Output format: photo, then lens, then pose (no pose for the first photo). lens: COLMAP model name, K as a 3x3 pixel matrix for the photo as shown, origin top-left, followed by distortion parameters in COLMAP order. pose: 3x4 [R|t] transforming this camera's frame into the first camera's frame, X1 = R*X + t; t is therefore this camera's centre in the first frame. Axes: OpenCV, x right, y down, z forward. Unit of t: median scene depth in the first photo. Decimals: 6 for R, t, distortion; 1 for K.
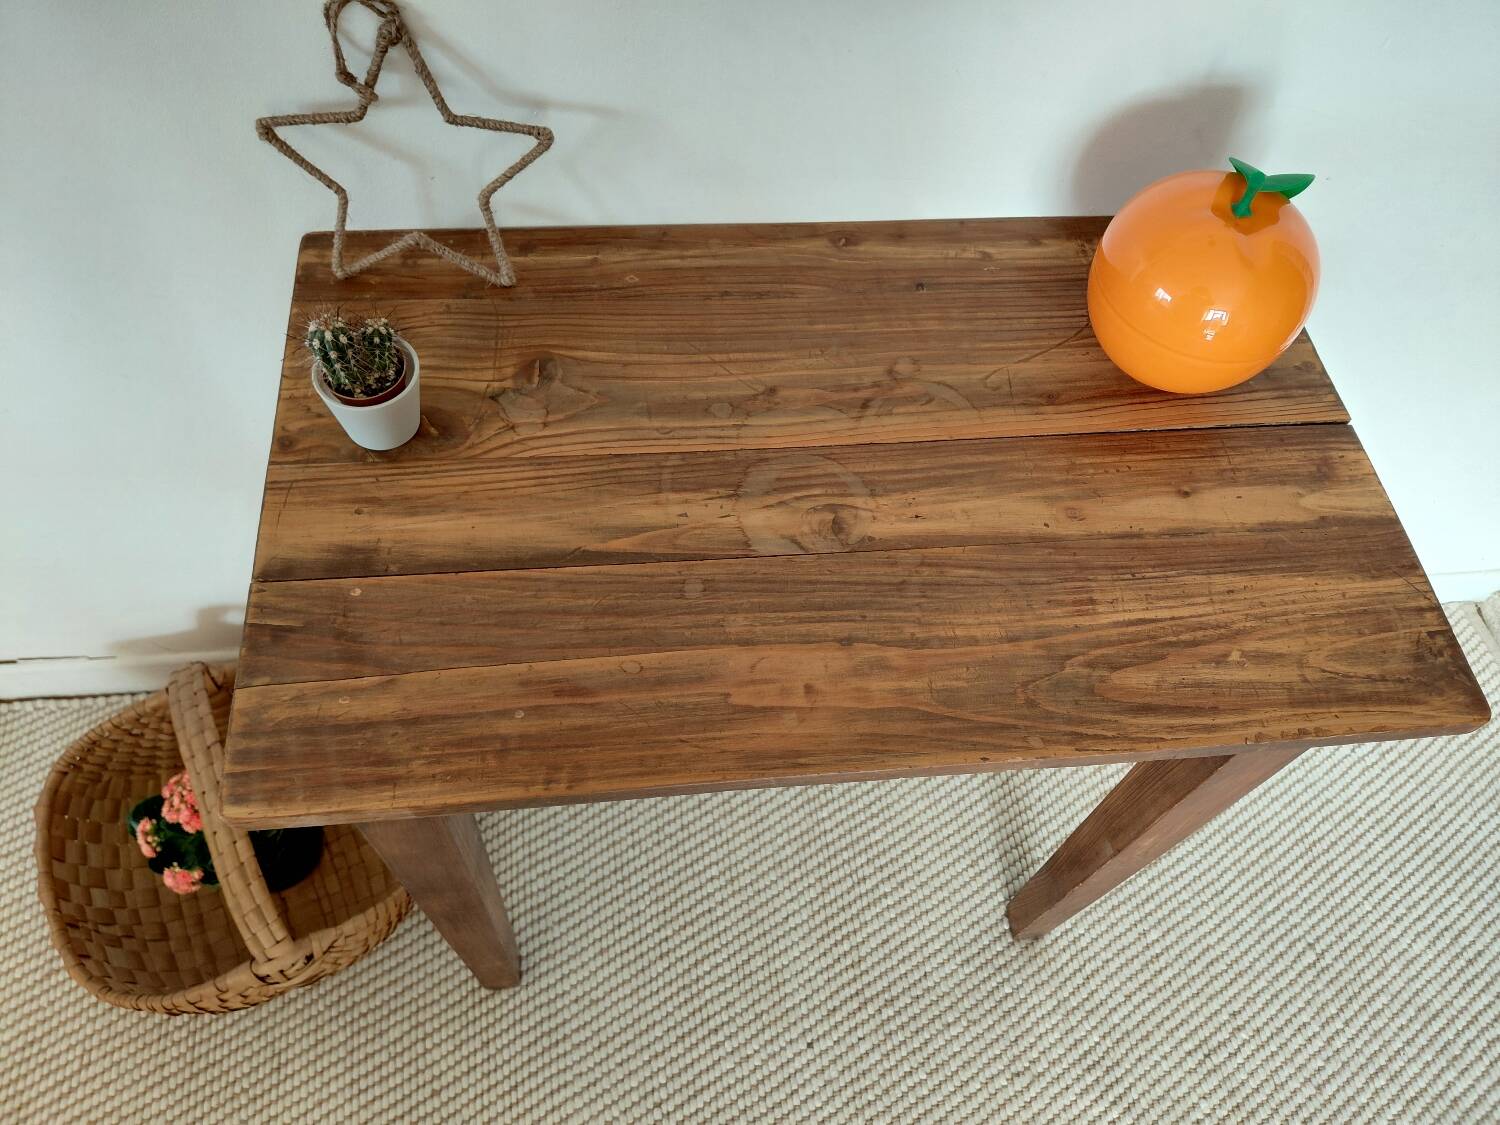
lens RADIAL K [[1125.4, 0, 738.5], [0, 1125.4, 553.3], [0, 0, 1]] dist [0.000895, -0.041538]
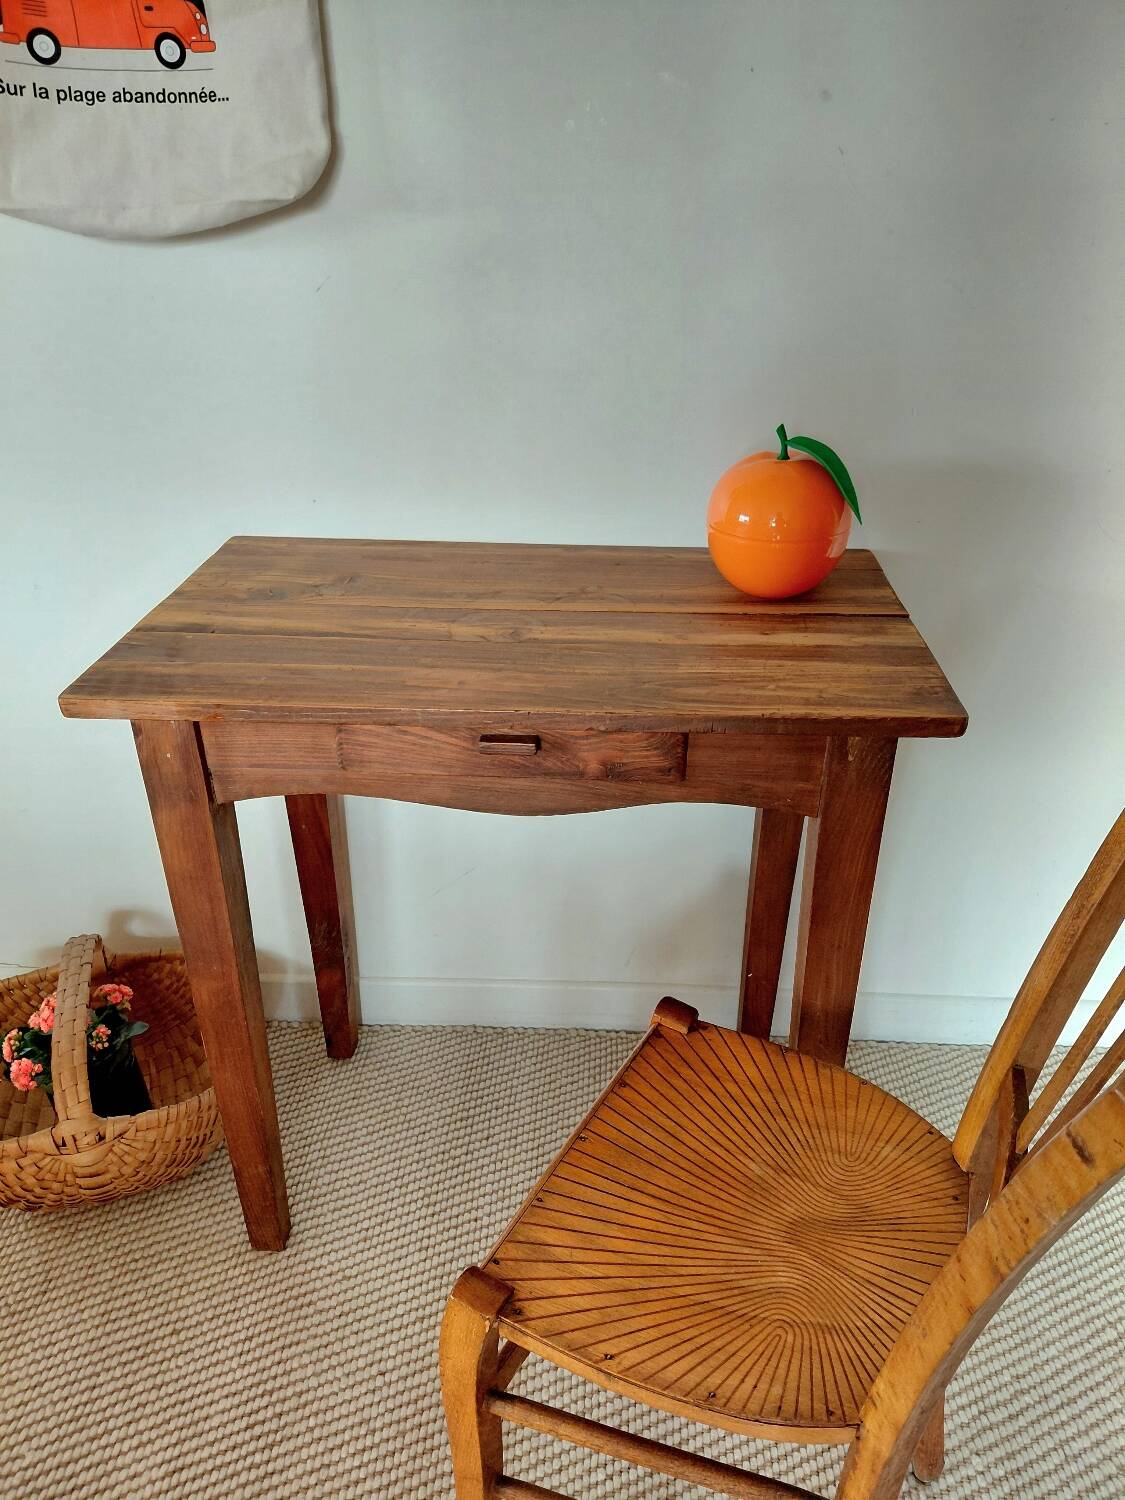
lens RADIAL K [[1125.4, 0, 571.5], [0, 1125.4, 744.3], [0, 0, 1]] dist [0.000895, -0.041538]
pose [[0.984909, 0.012511, -0.172622, 0.245256], [-0.101678, 0.848948, -0.518603, 0.500440], [0.140059, 0.528328, 0.837408, -0.081773]]
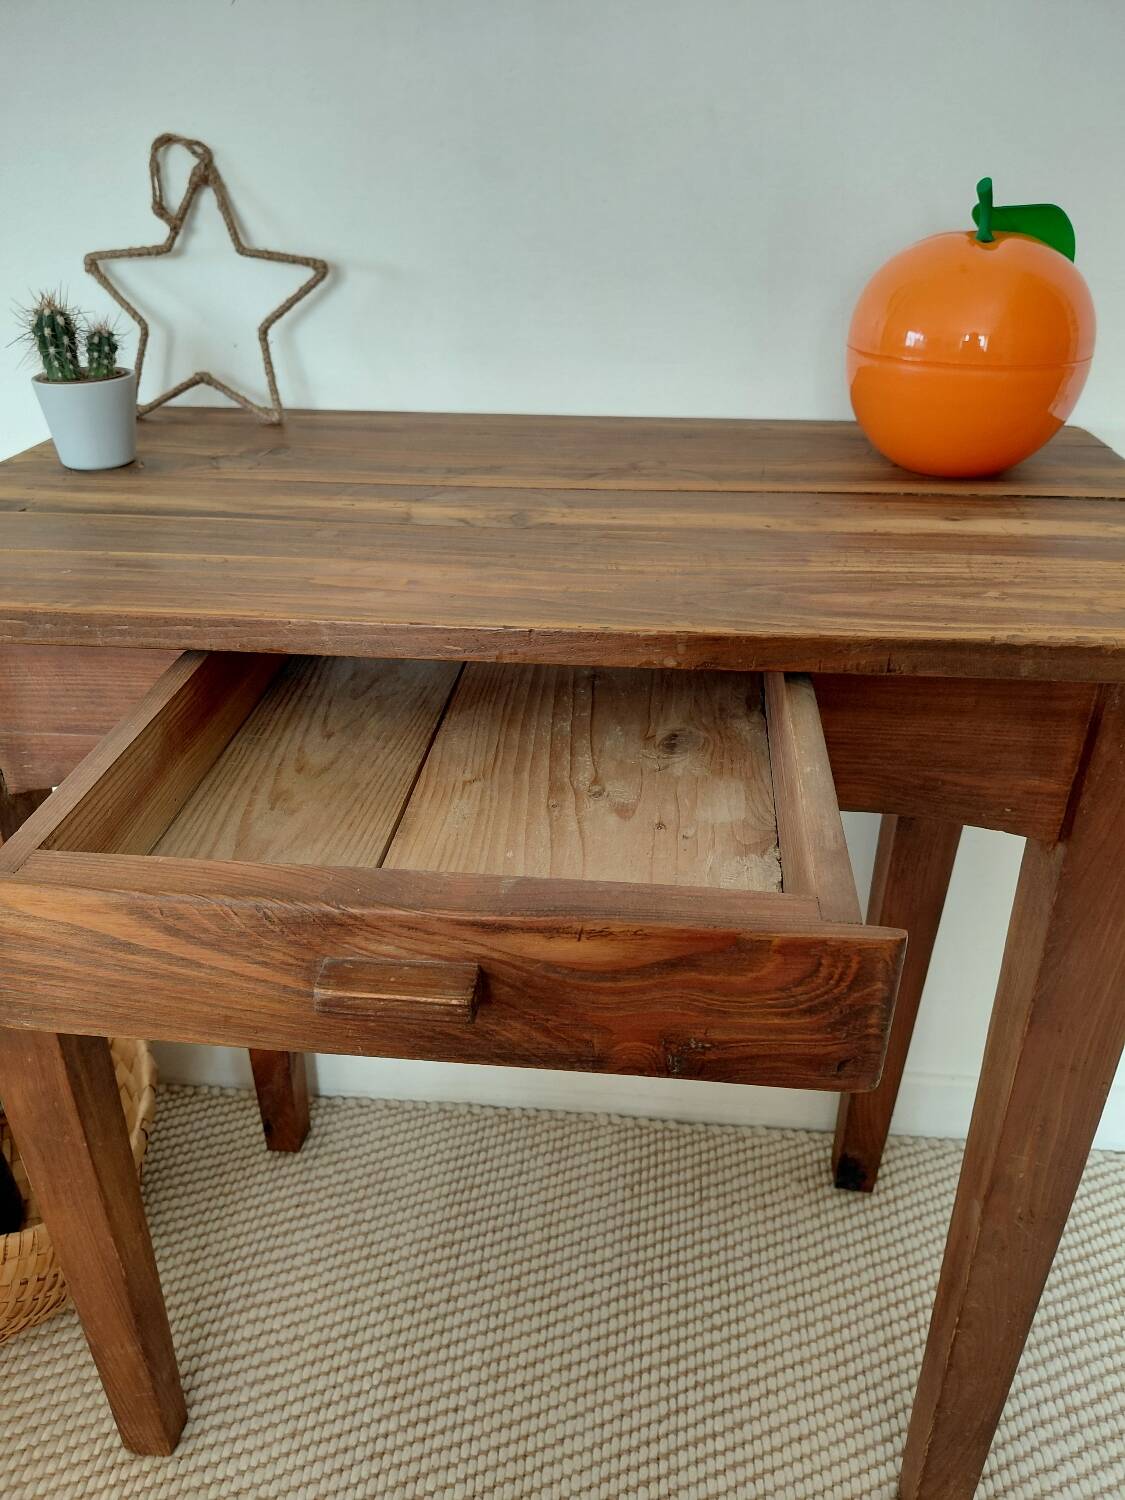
lens RADIAL K [[1125.4, 0, 543.7], [0, 1125.4, 754.1], [0, 0, 1]] dist [0.000895, -0.041538]
pose [[0.973209, 0.033425, -0.227479, 0.183091], [-0.147024, 0.851132, -0.503942, 0.331962], [0.176770, 0.523886, 0.833244, 0.223816]]
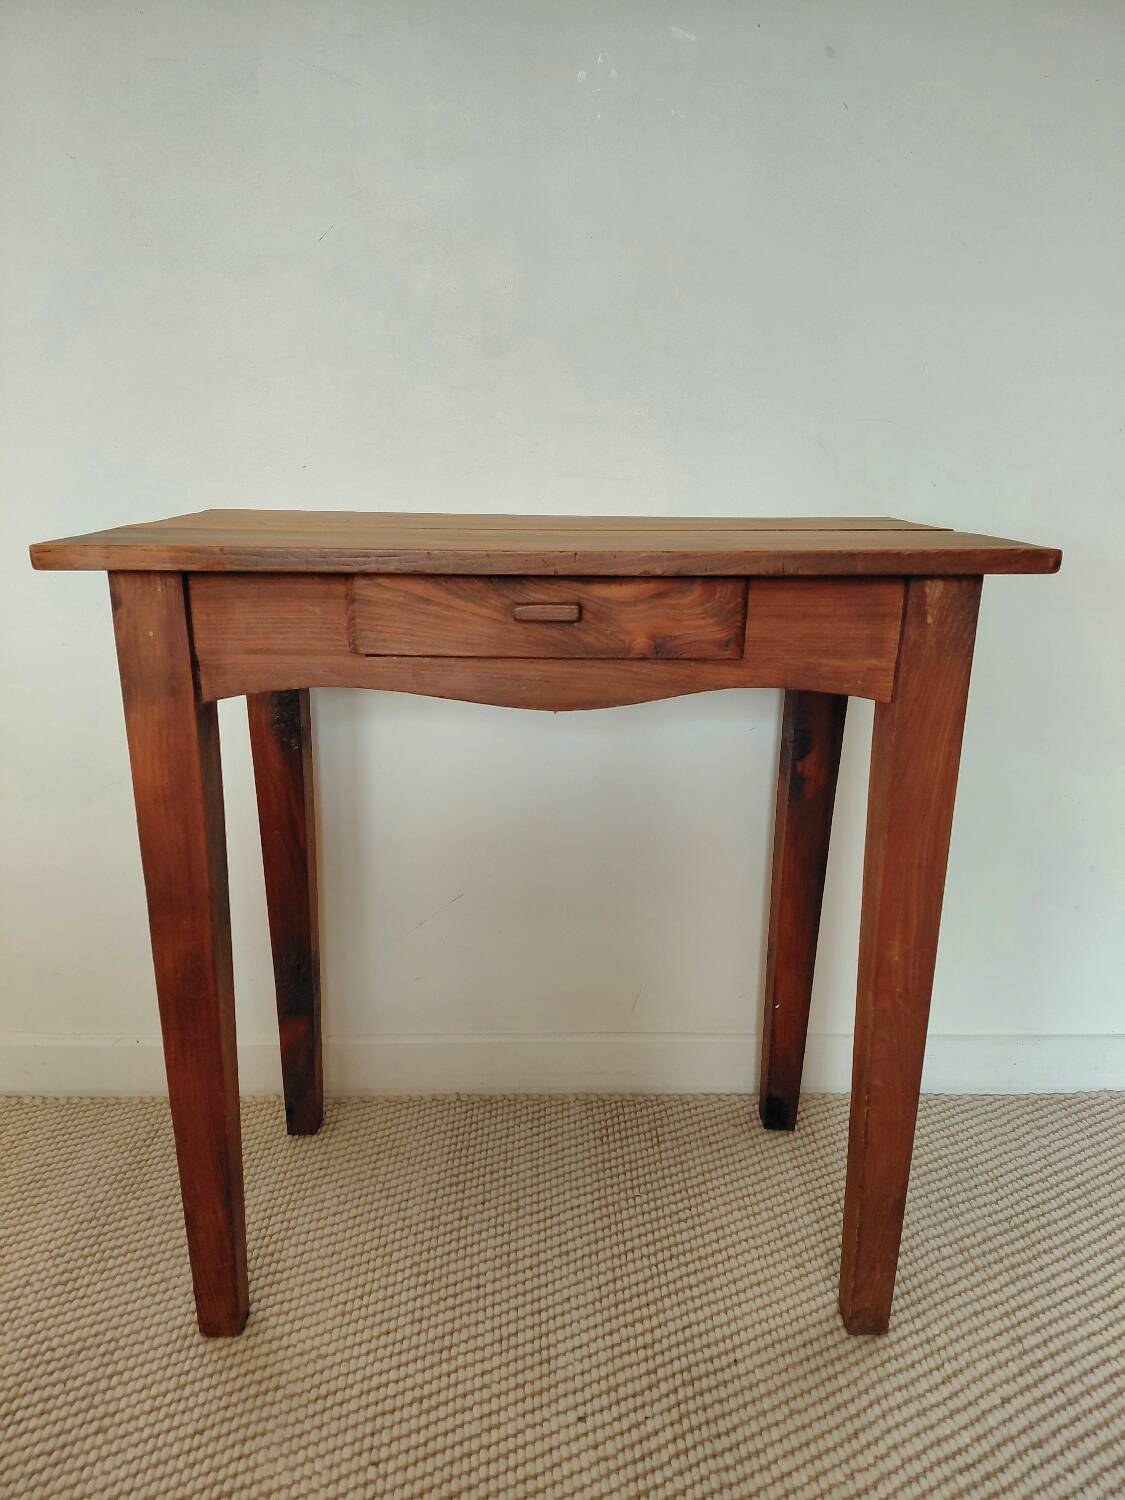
lens RADIAL K [[1125.4, 0, 561.1], [0, 1125.4, 758.7], [0, 0, 1]] dist [0.000895, -0.041538]
pose [[0.994165, -0.030996, -0.103325, 0.143846], [-0.048444, 0.727532, -0.684361, 0.638075], [0.096384, 0.685373, 0.721785, 0.130956]]
